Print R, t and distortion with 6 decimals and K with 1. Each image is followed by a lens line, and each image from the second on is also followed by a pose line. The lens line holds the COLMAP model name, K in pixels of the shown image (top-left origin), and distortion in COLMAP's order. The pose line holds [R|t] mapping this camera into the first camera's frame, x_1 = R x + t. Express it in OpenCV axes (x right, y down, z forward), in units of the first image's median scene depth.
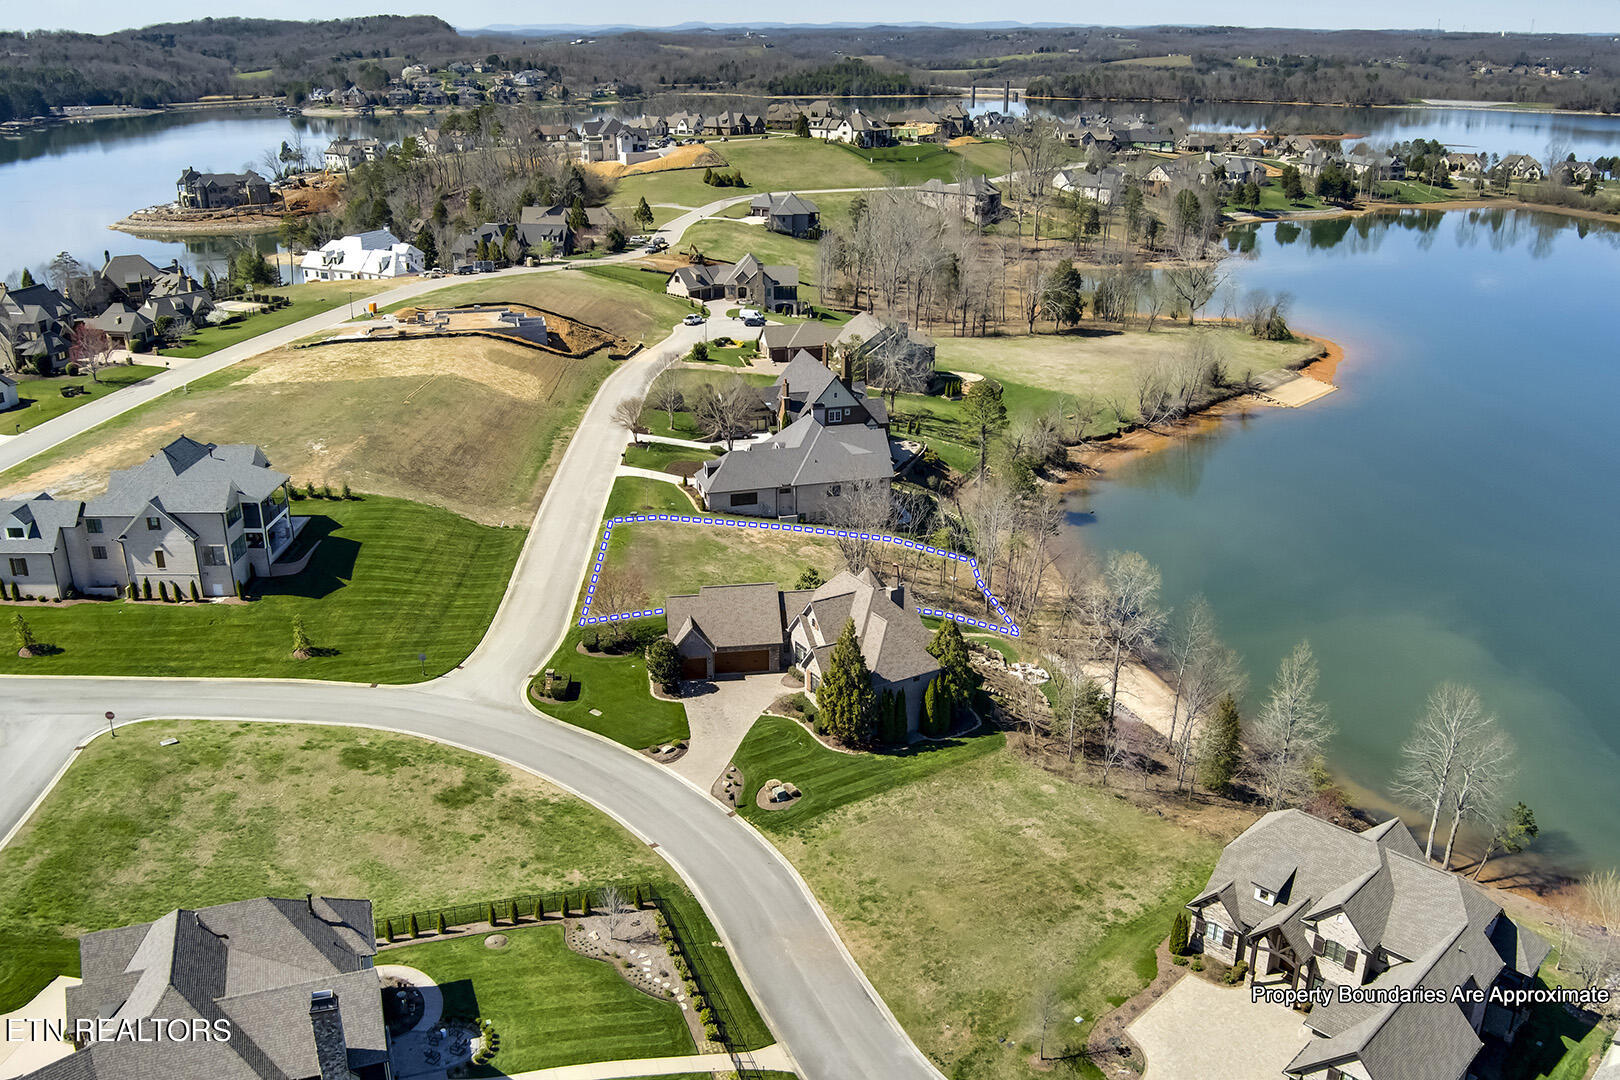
lens RADIAL K [[1368.1, 0, 809.9], [0, 1368.1, 550.5], [0, 0, 1]] dist [-0.077255, 0.026566]
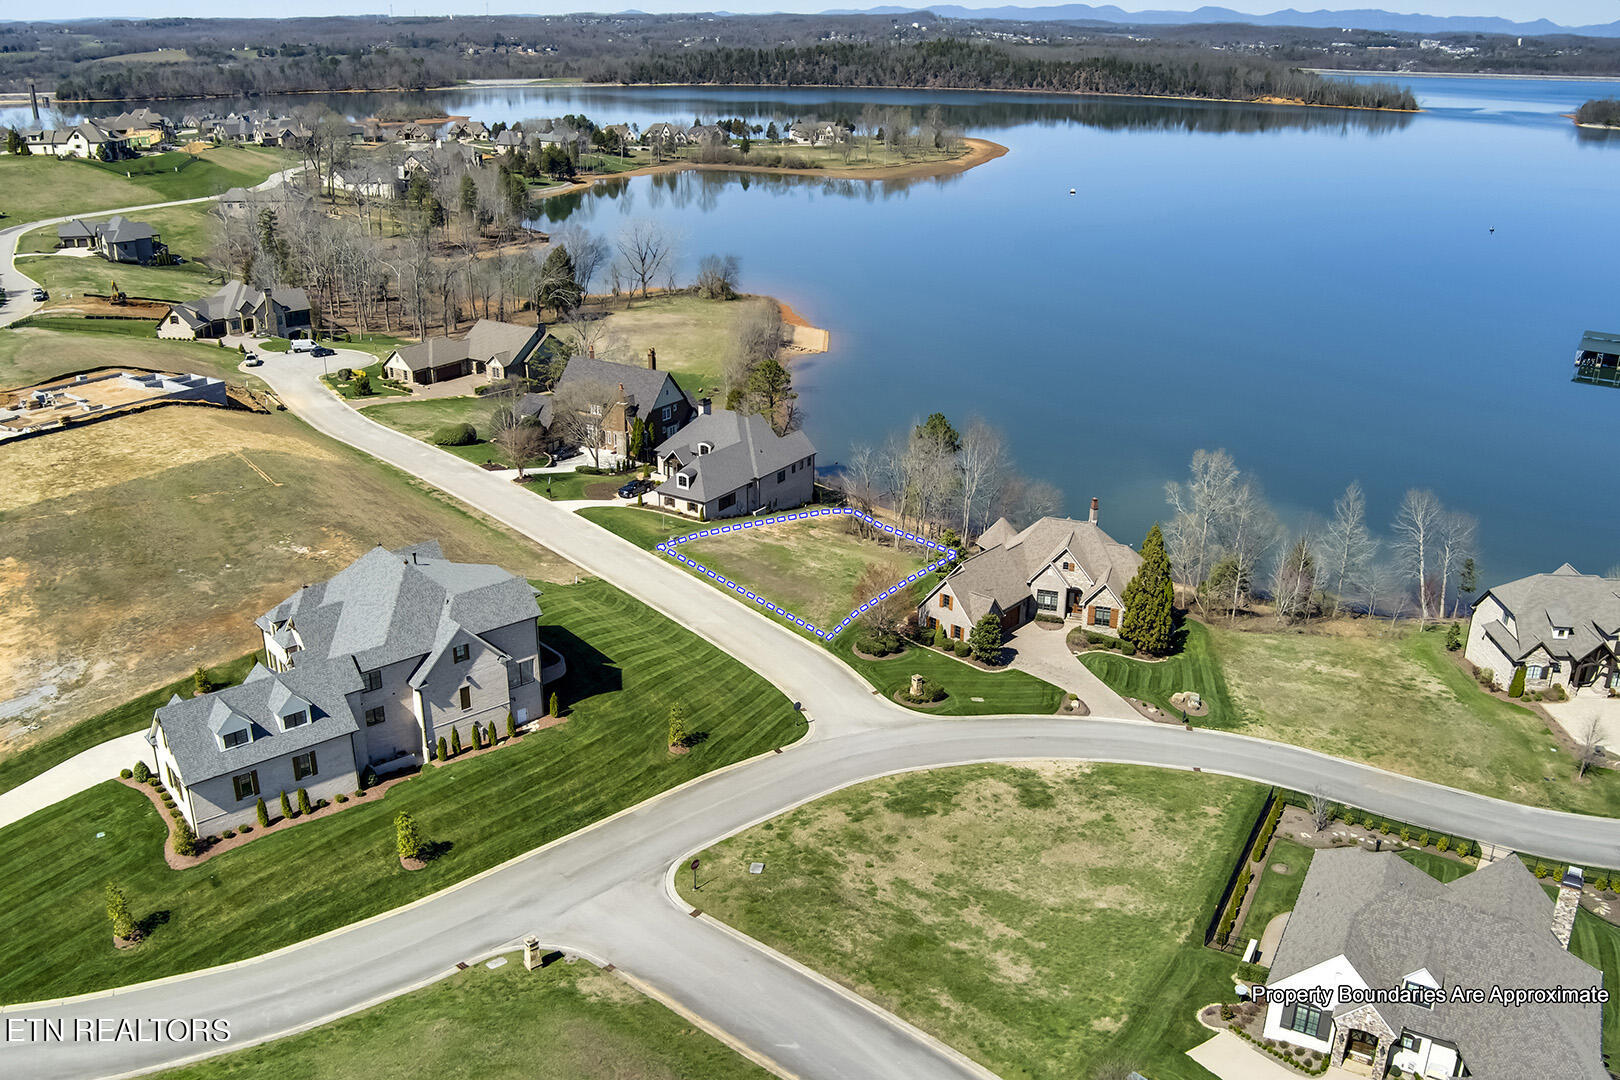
lens RADIAL K [[1368.1, 0, 809.9], [0, 1368.1, 550.5], [0, 0, 1]] dist [-0.077255, 0.026566]
pose [[0.756245, -0.235126, 0.610581, -0.535816], [0.230369, 0.969128, 0.087869, -0.066829], [-0.612391, 0.074208, 0.787064, 0.174972]]
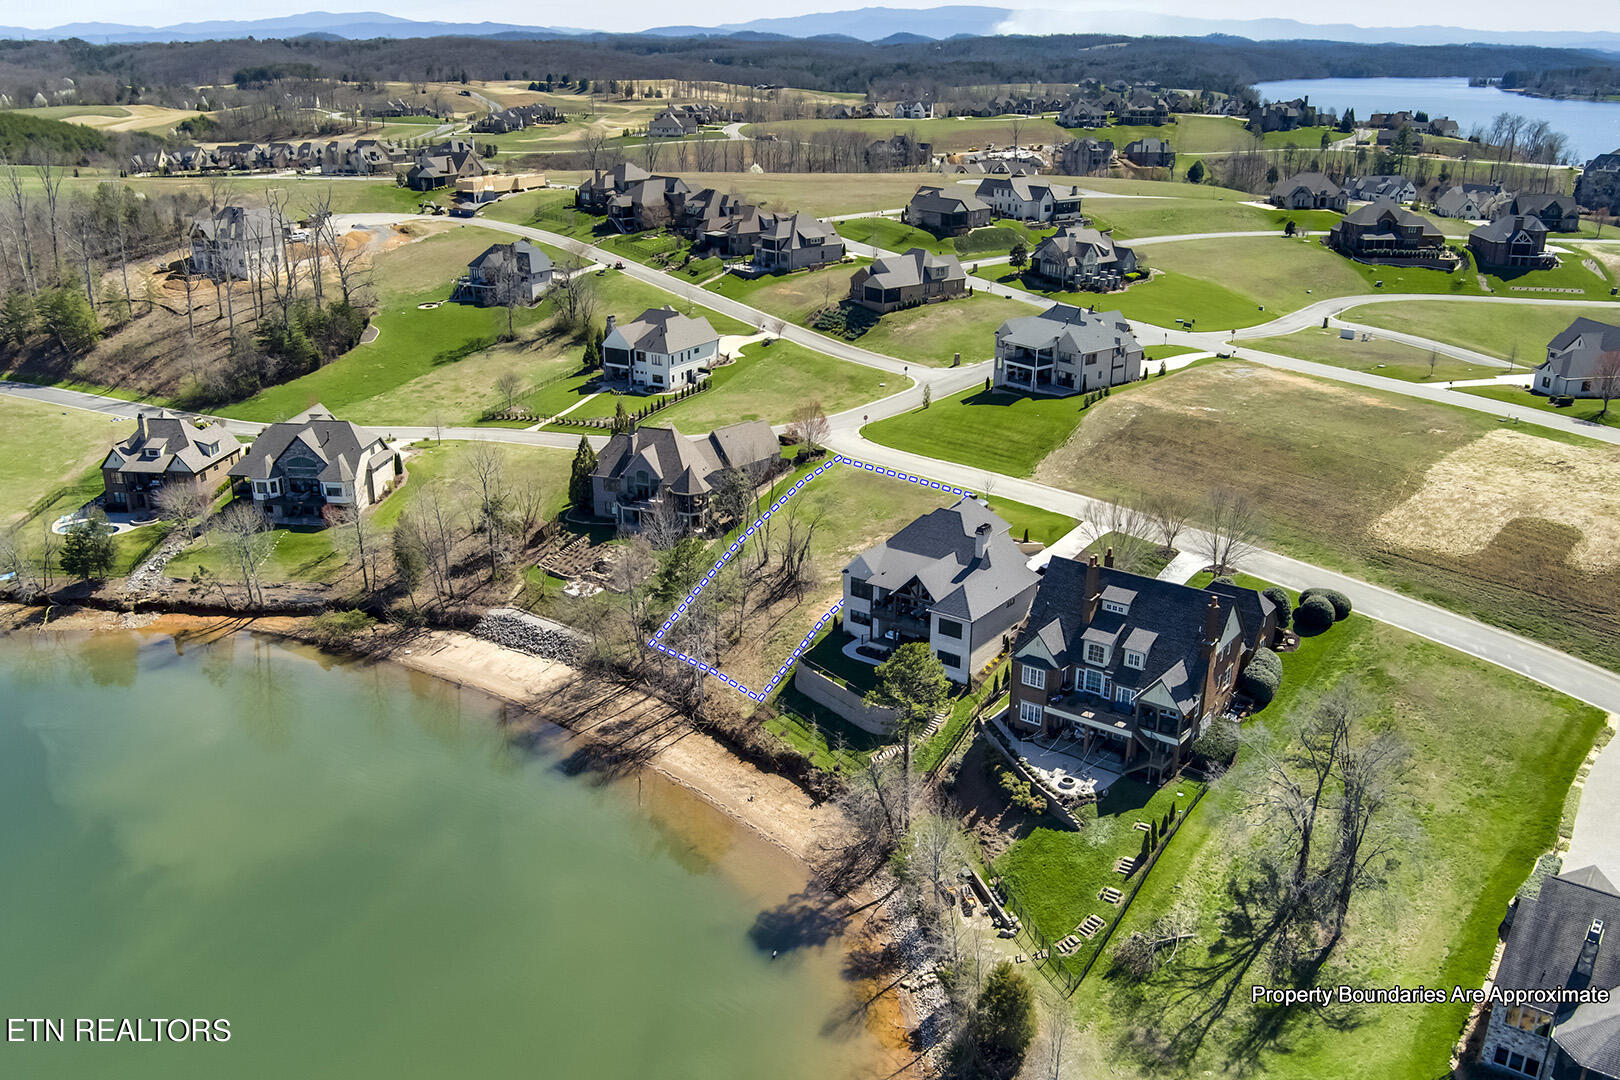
lens RADIAL K [[1390.4, 0, 768.0], [0, 1390.4, 566.9], [0, 0, 1]] dist [-0.066505, 0.006533]
pose [[-0.804423, 0.215113, -0.553743, 0.521997], [-0.209893, 0.769097, 0.603684, -0.515158], [0.555742, 0.601844, -0.573528, 1.330347]]
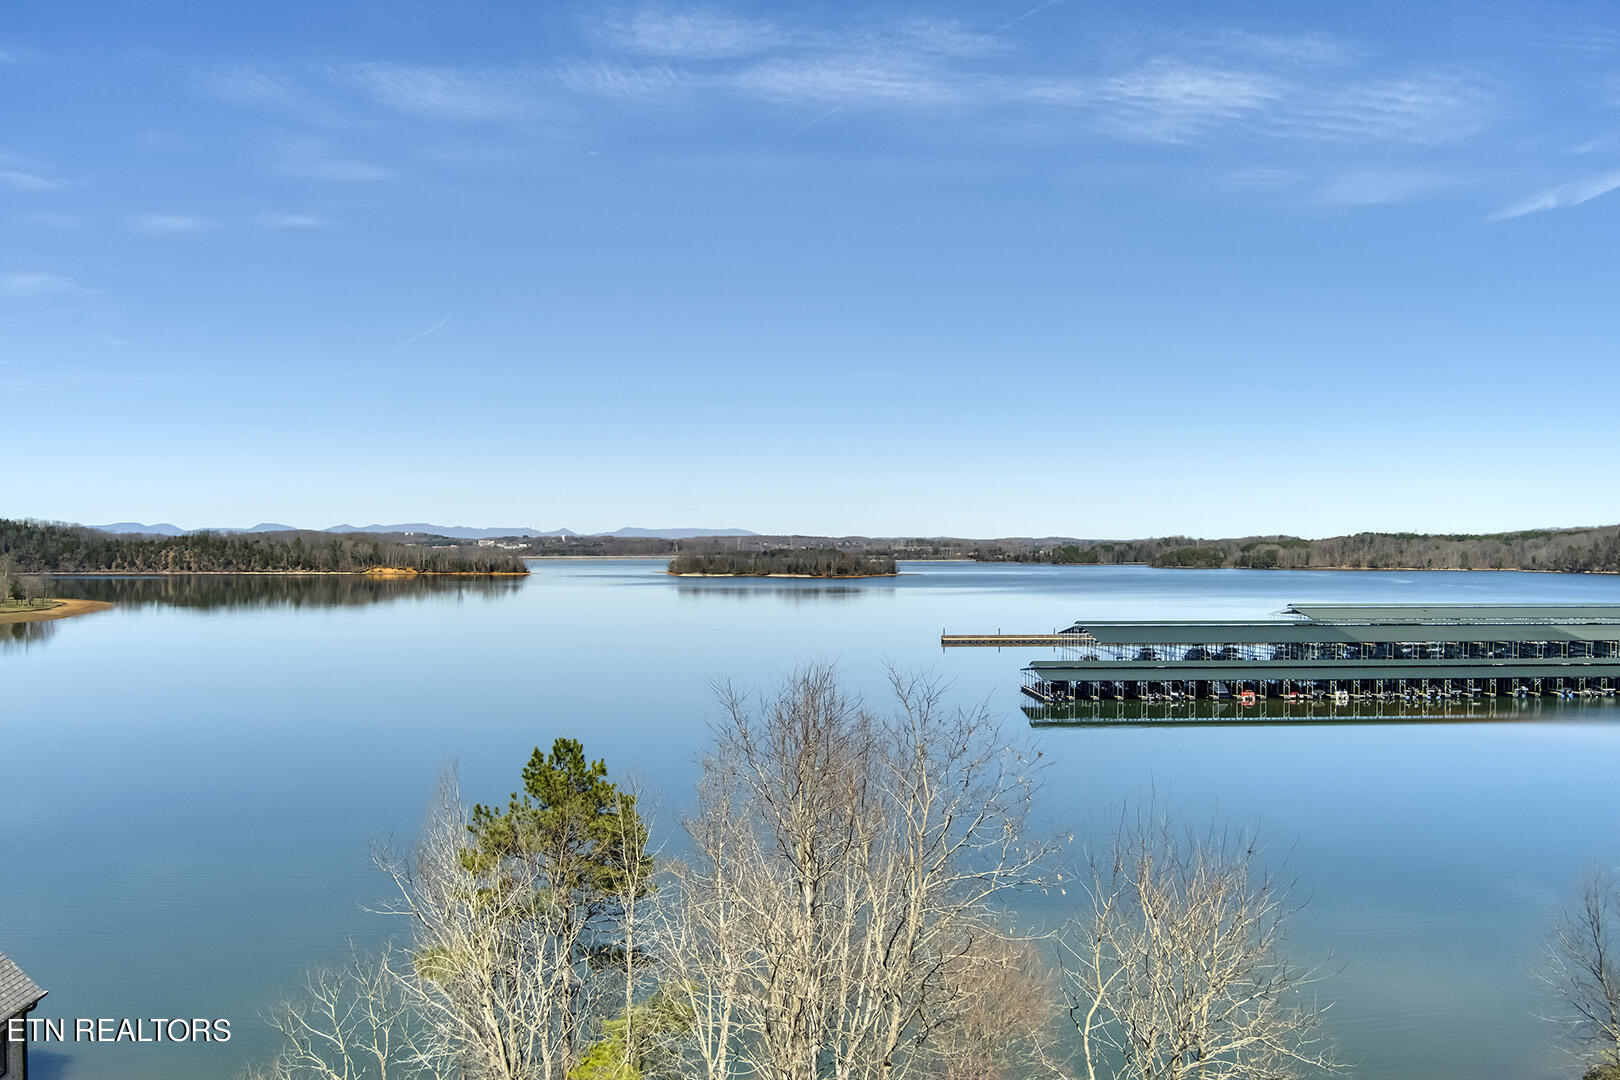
lens RADIAL K [[1345.1, 0, 805.5], [0, 1345.1, 543.4], [0, 0, 1]] dist [-0.066435, 0.002125]
pose [[0.199754, 0.000740, 0.979846, -0.088845], [0.353263, 0.932693, -0.072721, -0.055791], [-0.913949, 0.360670, 0.186048, 0.762700]]
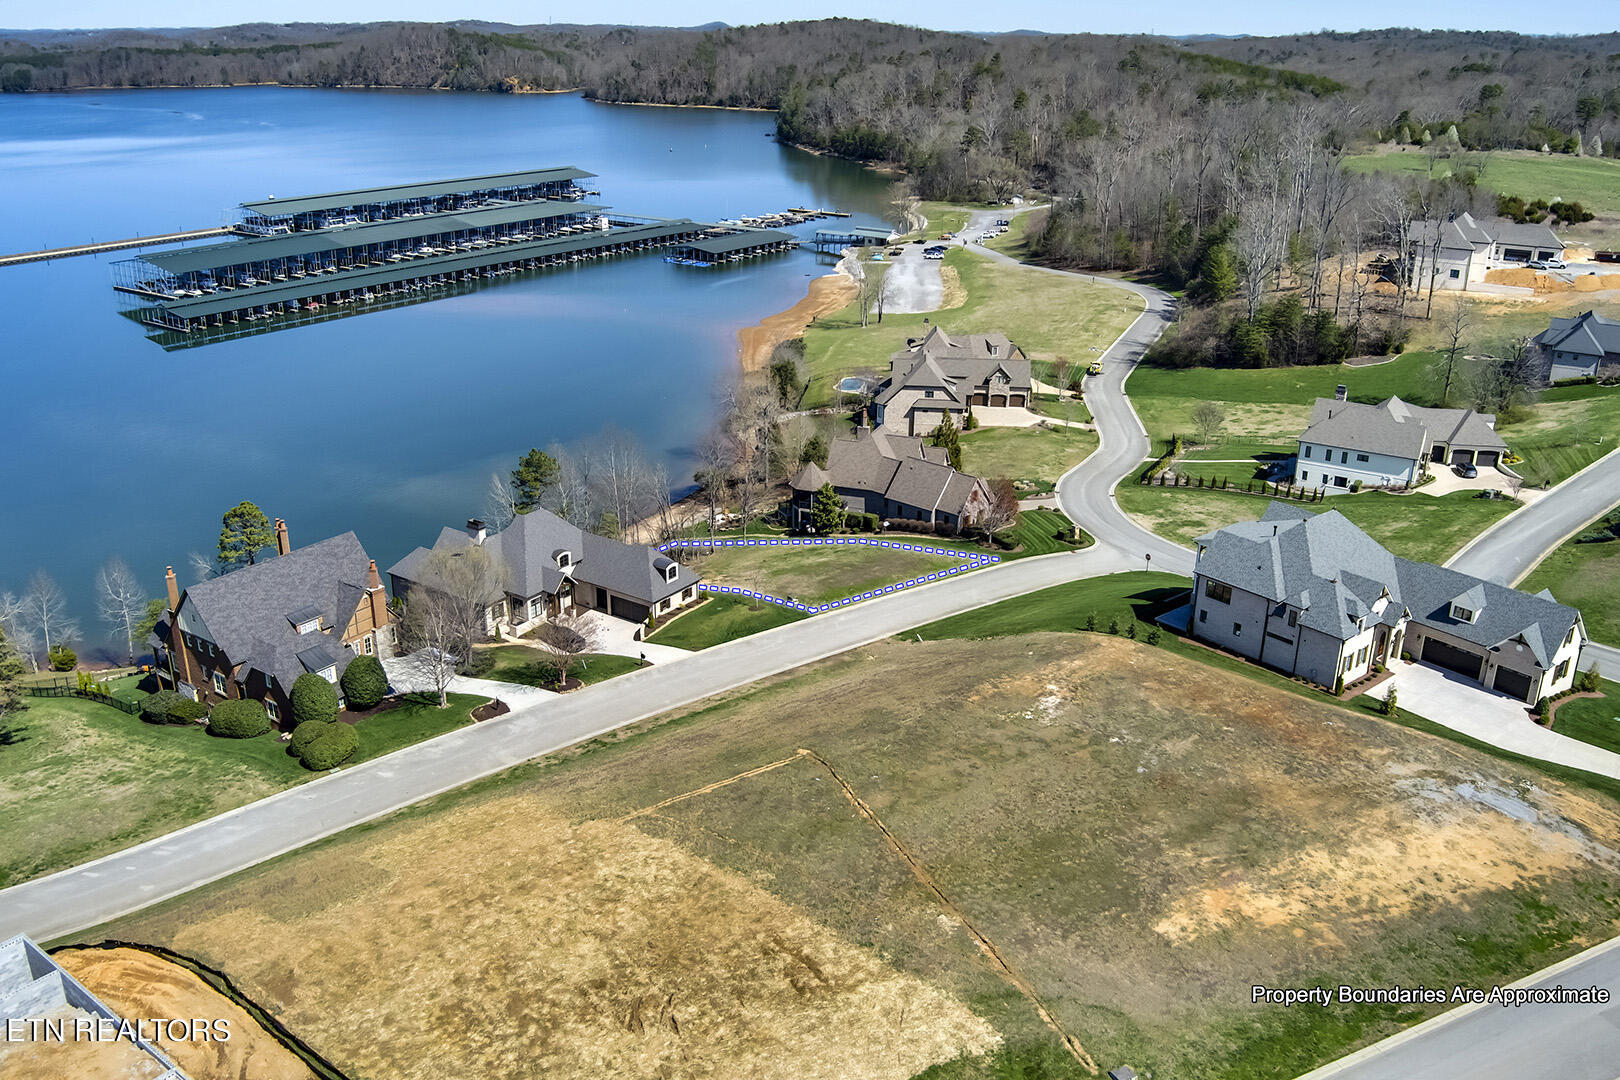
lens RADIAL K [[1345.1, 0, 805.5], [0, 1345.1, 543.4], [0, 0, 1]] dist [-0.066435, 0.002125]
pose [[-0.634602, -0.287777, 0.717262, -0.619513], [0.267185, 0.789165, 0.553019, -0.440600], [-0.725185, 0.542589, -0.423916, 1.131568]]
